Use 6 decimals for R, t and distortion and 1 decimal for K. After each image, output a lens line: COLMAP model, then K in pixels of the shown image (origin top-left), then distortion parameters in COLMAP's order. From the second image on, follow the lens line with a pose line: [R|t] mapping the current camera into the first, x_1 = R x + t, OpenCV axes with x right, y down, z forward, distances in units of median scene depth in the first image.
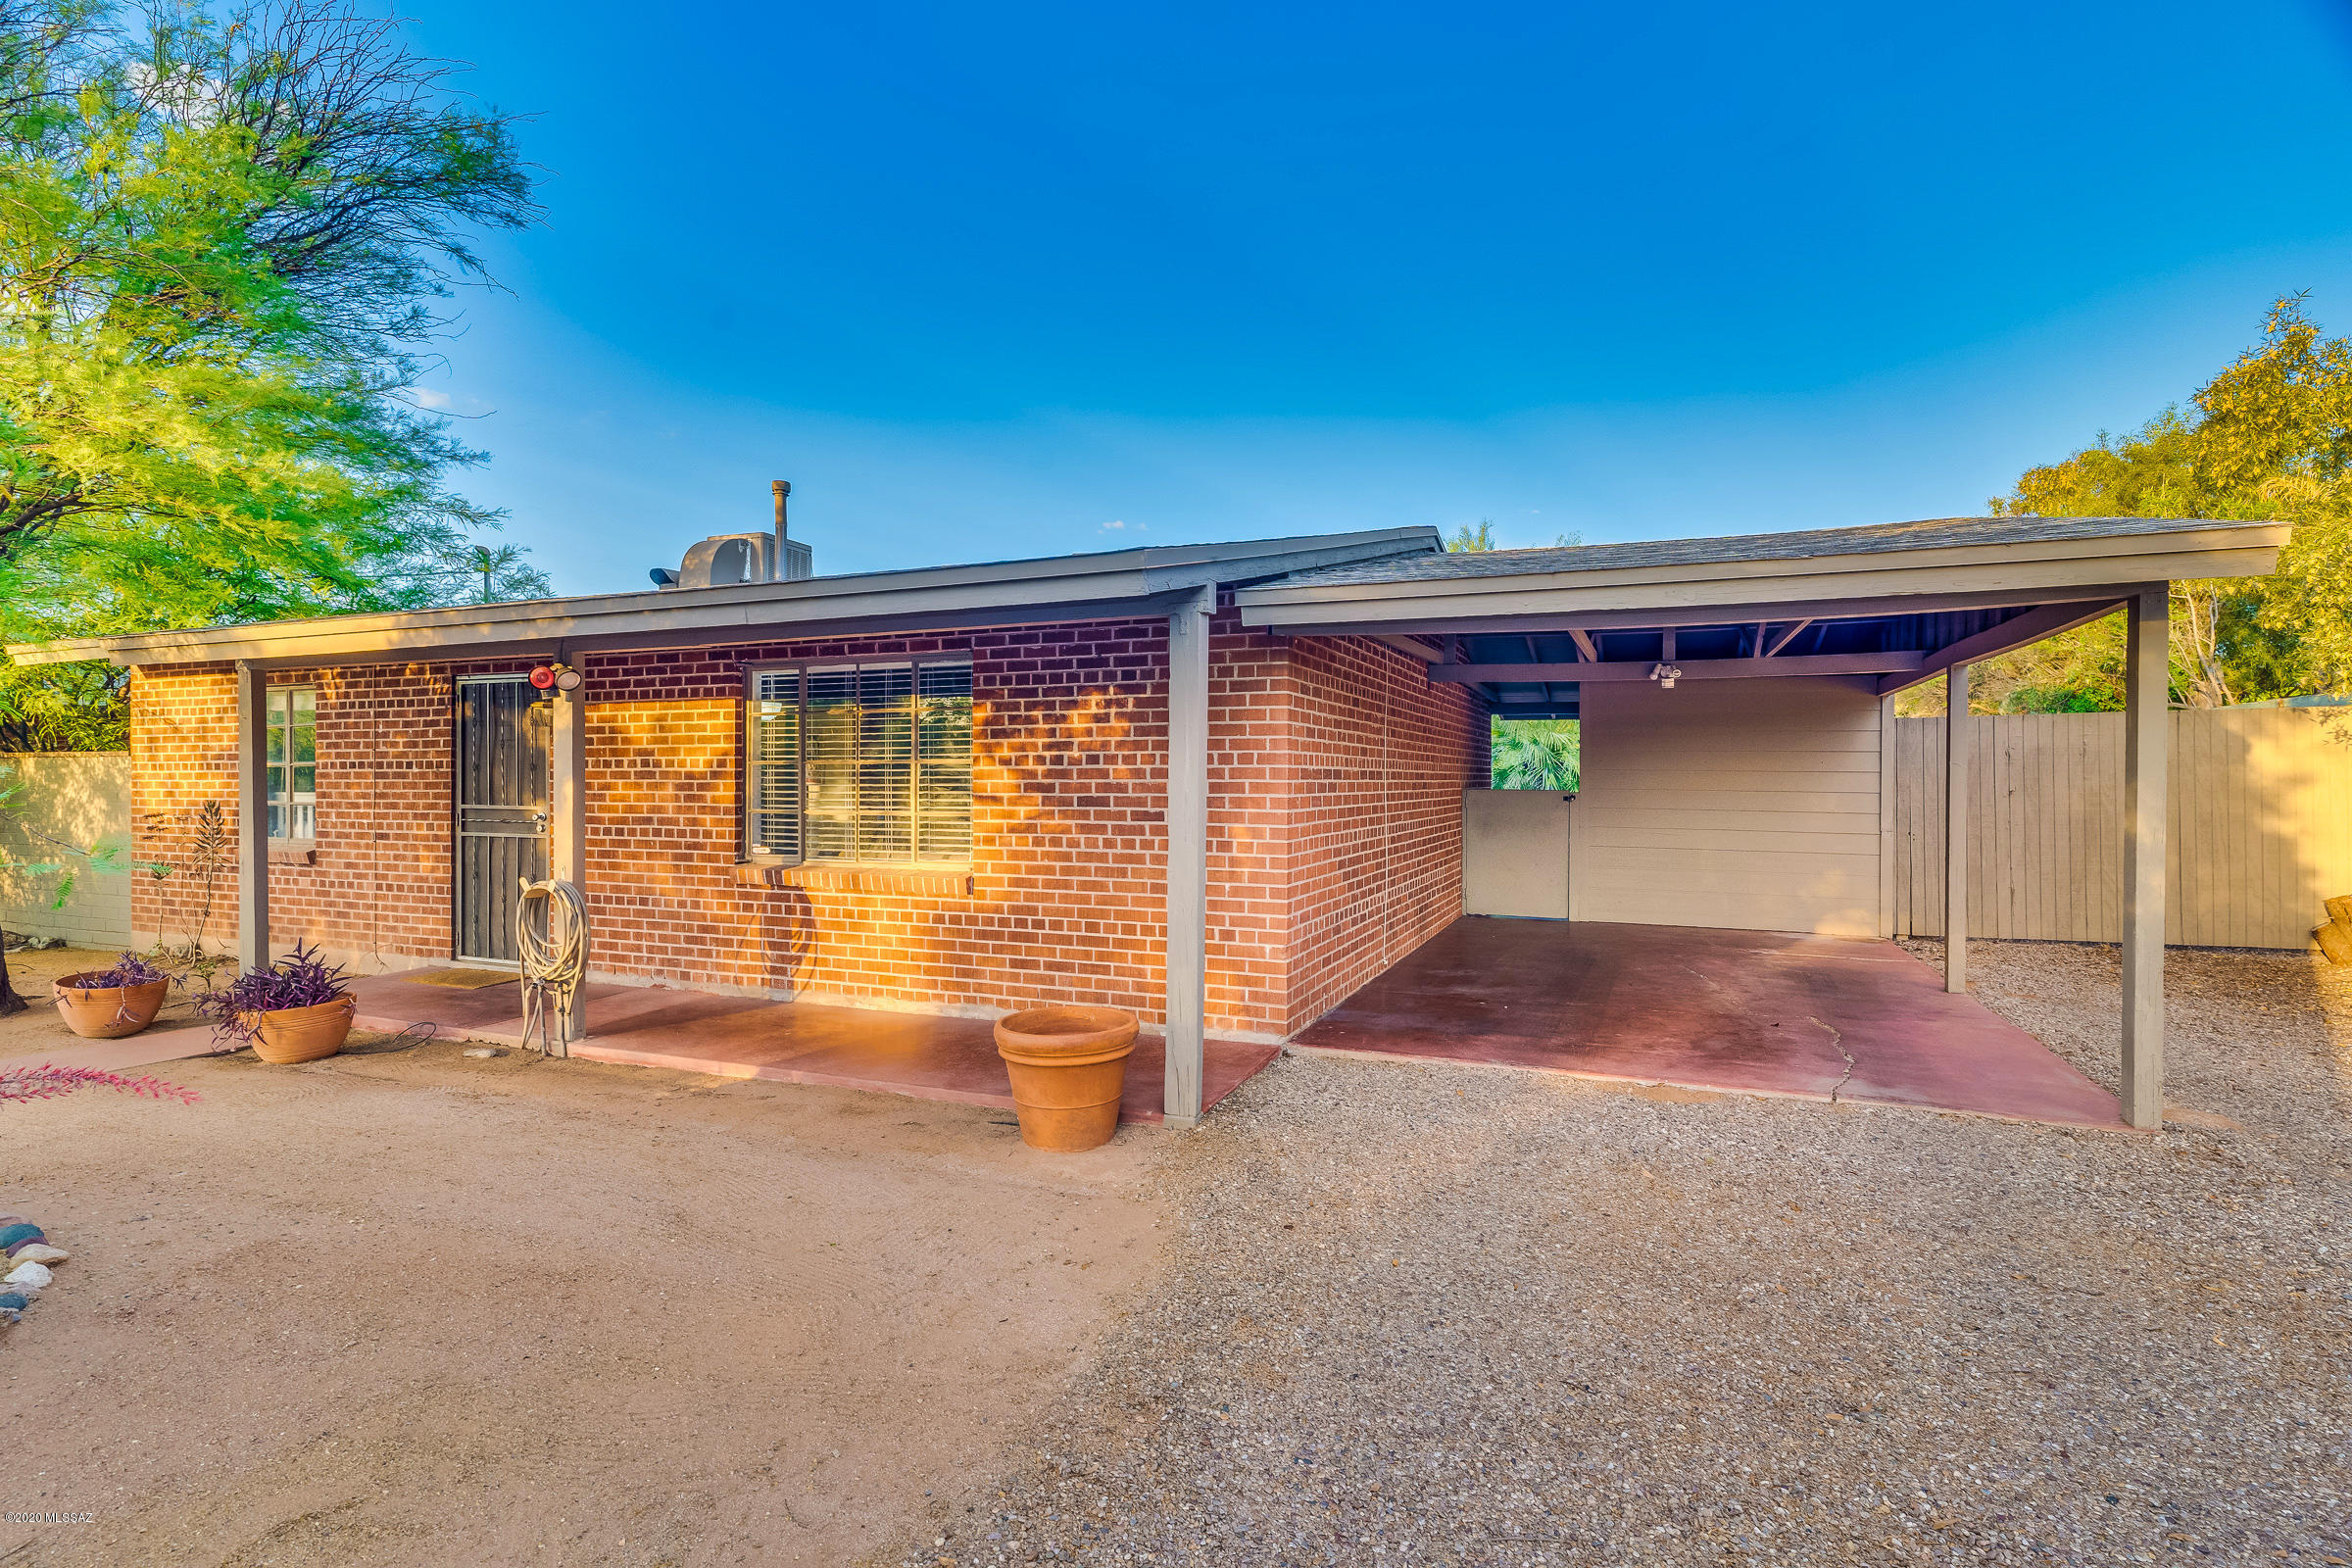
lens RADIAL K [[1133.4, 0, 1176.0], [0, 1133.4, 784.0], [0, 0, 1]] dist [0.001574, -0.000033]
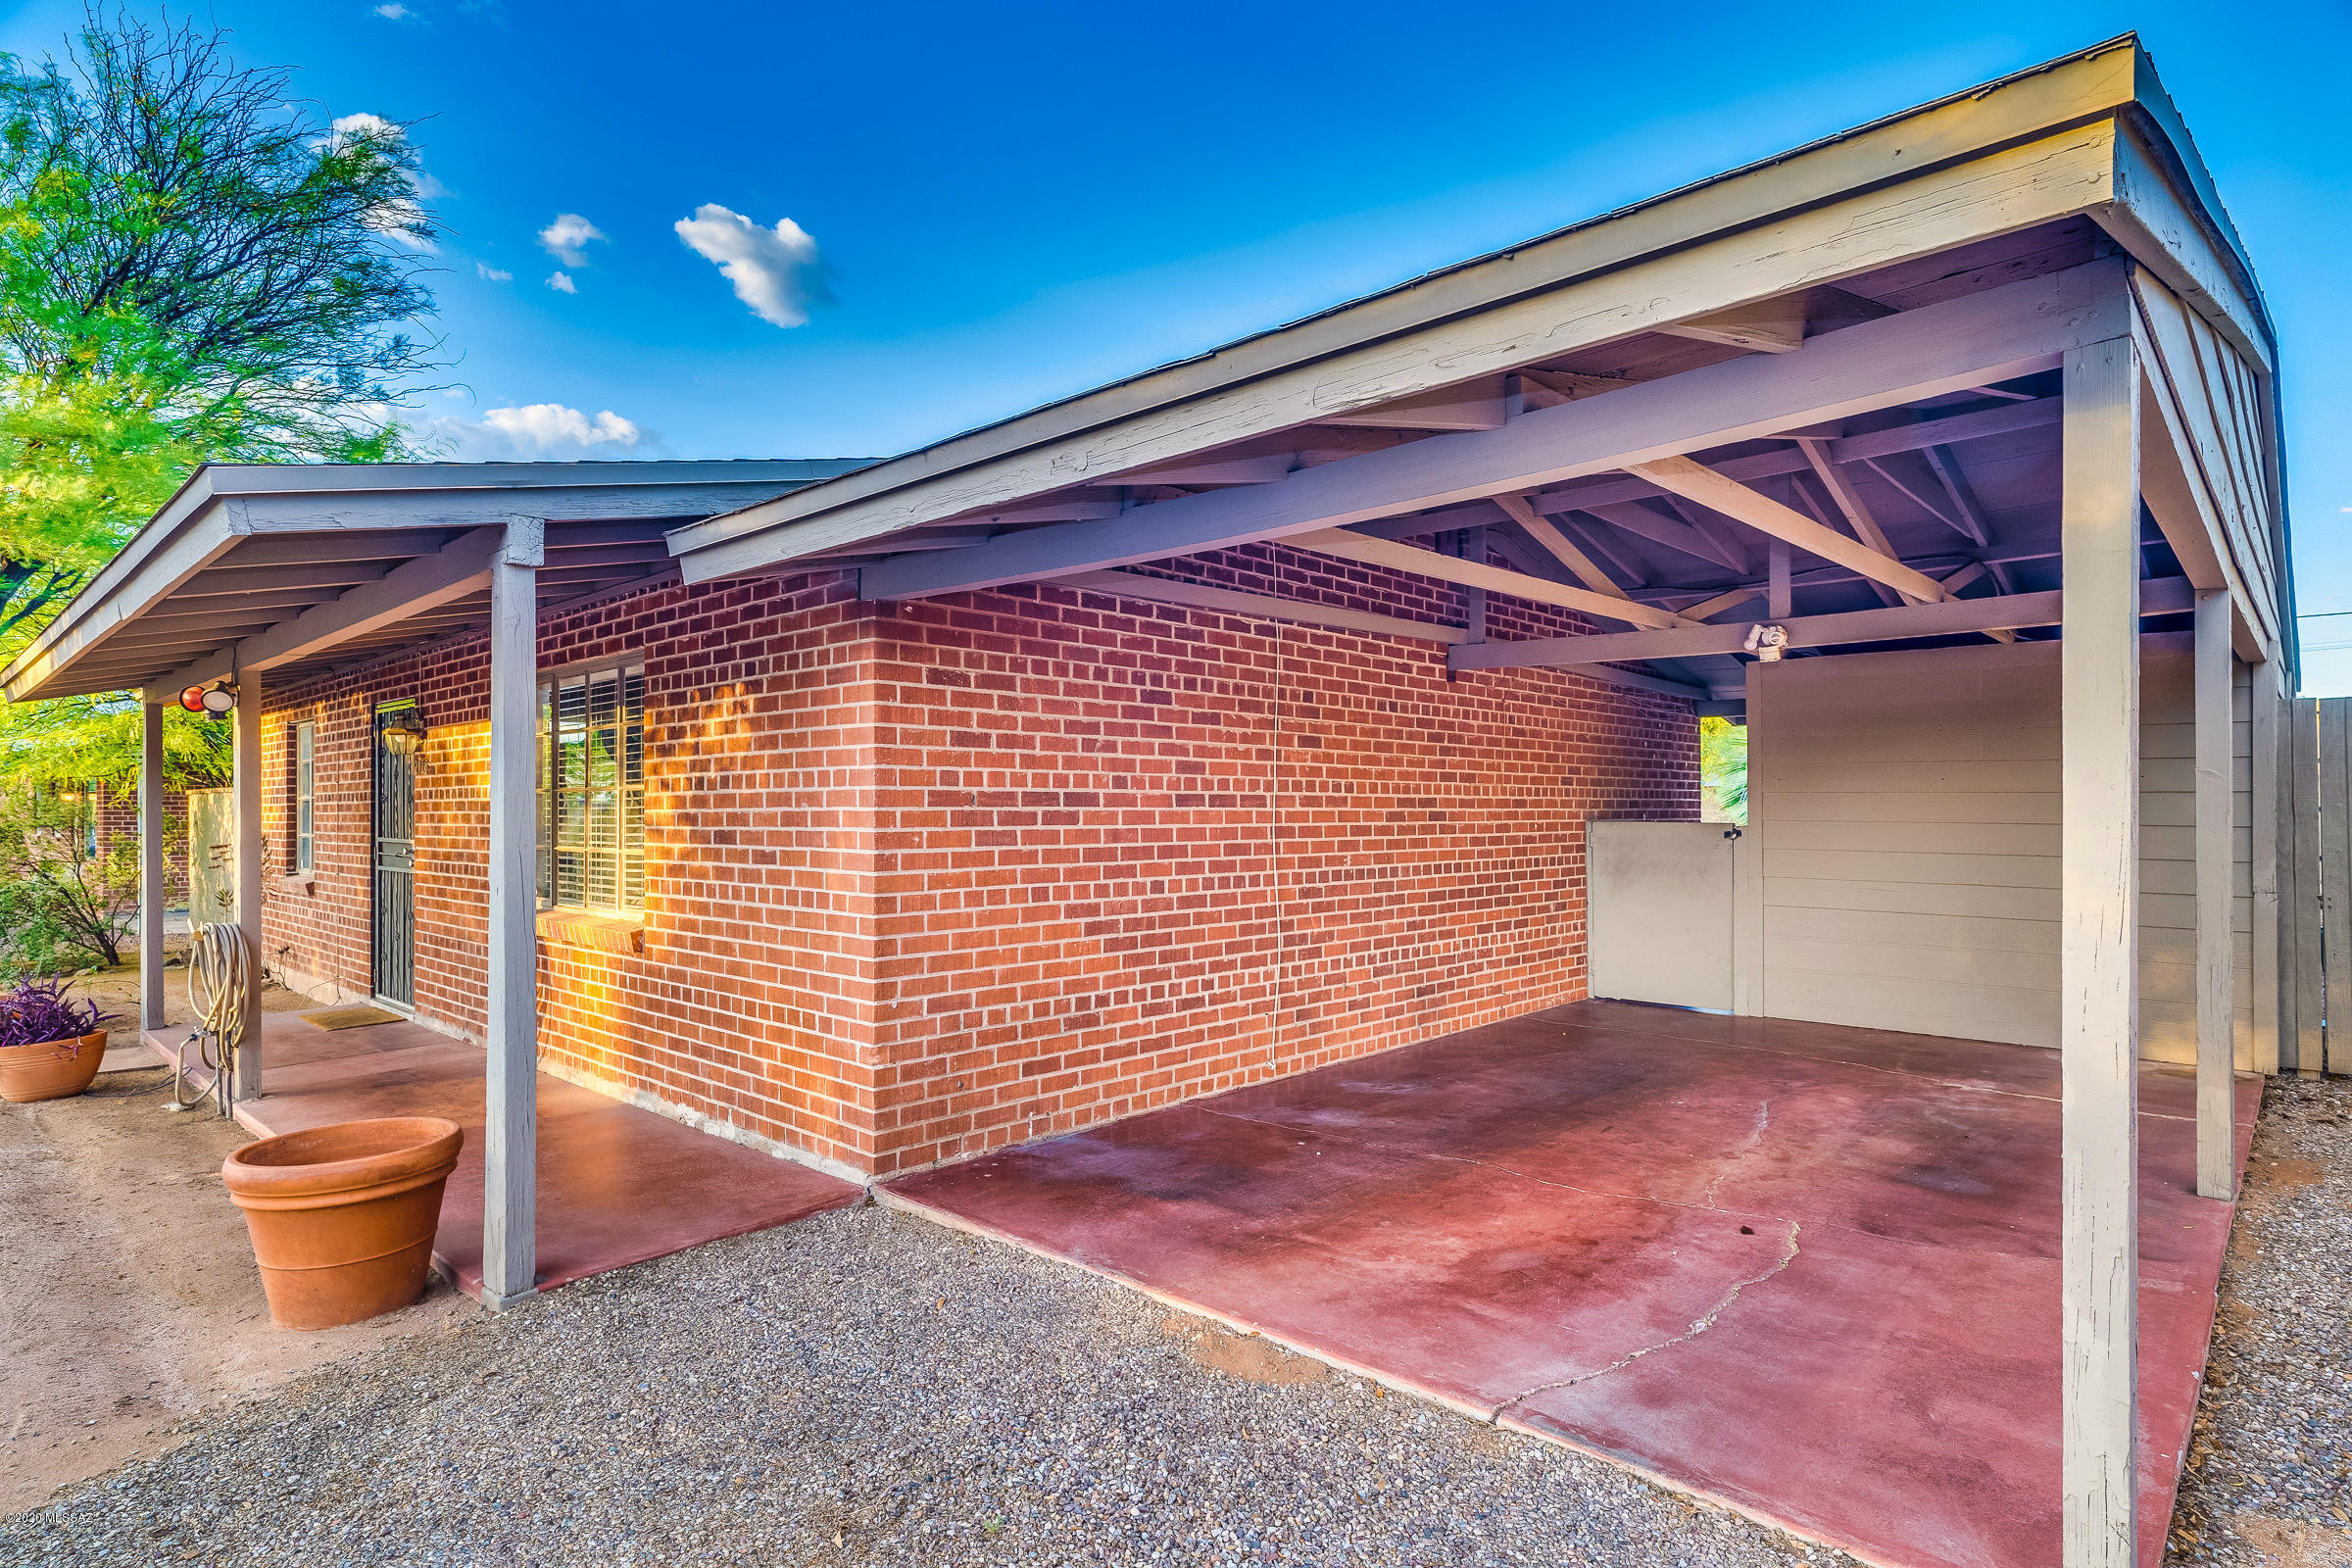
lens RADIAL K [[1228.3, 0, 1175.7], [0, 1228.3, 813.8], [0, 0, 1]] dist [-0.001178, -0.000160]
pose [[0.939386, -0.003197, -0.342846, 0.452529], [0.002259, 0.999993, -0.003135, 0.002850], [0.342853, 0.002171, 0.939386, 0.302569]]
